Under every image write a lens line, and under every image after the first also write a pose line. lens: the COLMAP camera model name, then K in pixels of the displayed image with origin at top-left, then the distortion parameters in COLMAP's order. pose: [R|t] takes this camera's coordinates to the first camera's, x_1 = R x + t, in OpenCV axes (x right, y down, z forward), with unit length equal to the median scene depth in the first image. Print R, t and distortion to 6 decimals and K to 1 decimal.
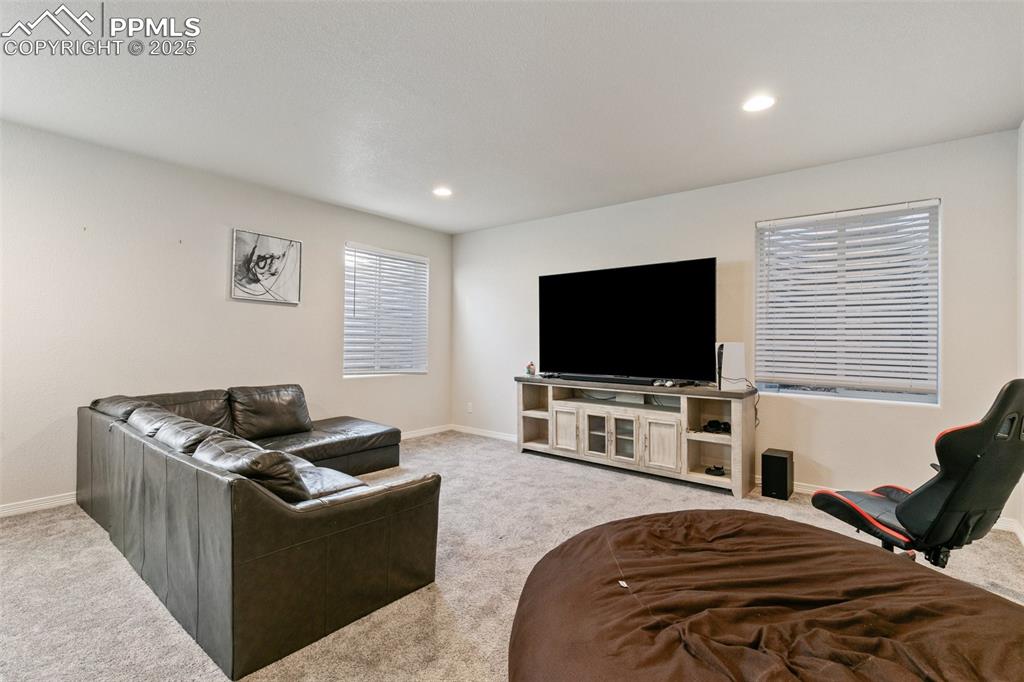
lens RADIAL K [[464.1, 0, 519.6], [0, 464.1, 342.1], [0, 0, 1]] dist [0.004445, 0.001040]
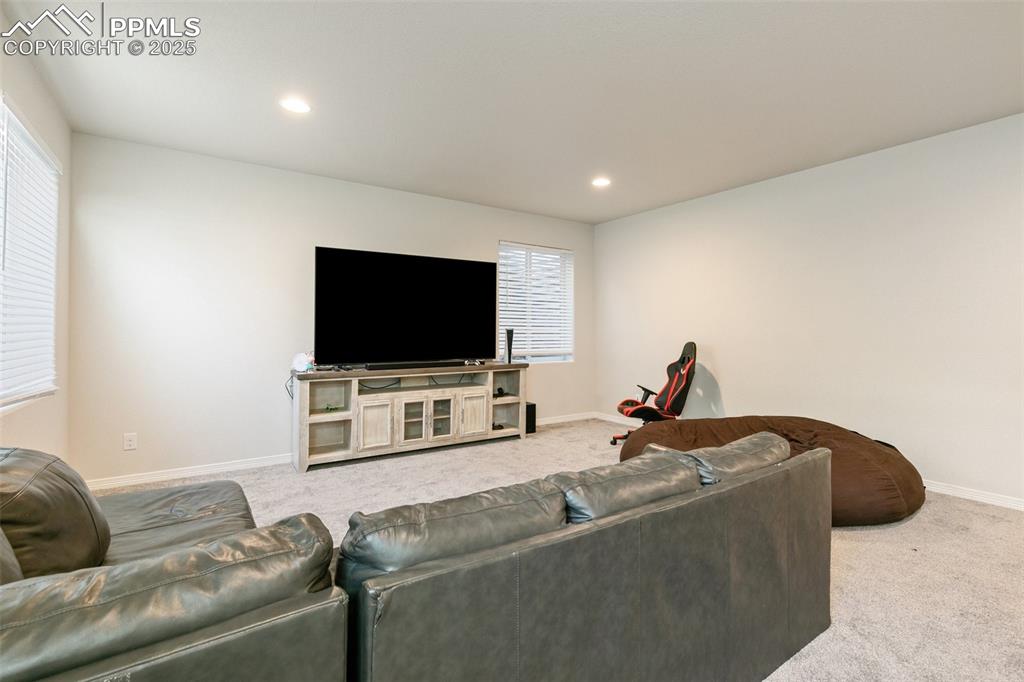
lens RADIAL K [[464.1, 0, 511.4], [0, 464.1, 319.0], [0, 0, 1]] dist [0.004445, 0.001040]
pose [[0.307374, 0.011066, 0.951524, -0.729853], [0.000767, 0.999929, -0.011877, -0.007850], [-0.951589, 0.004380, 0.307344, 0.502438]]
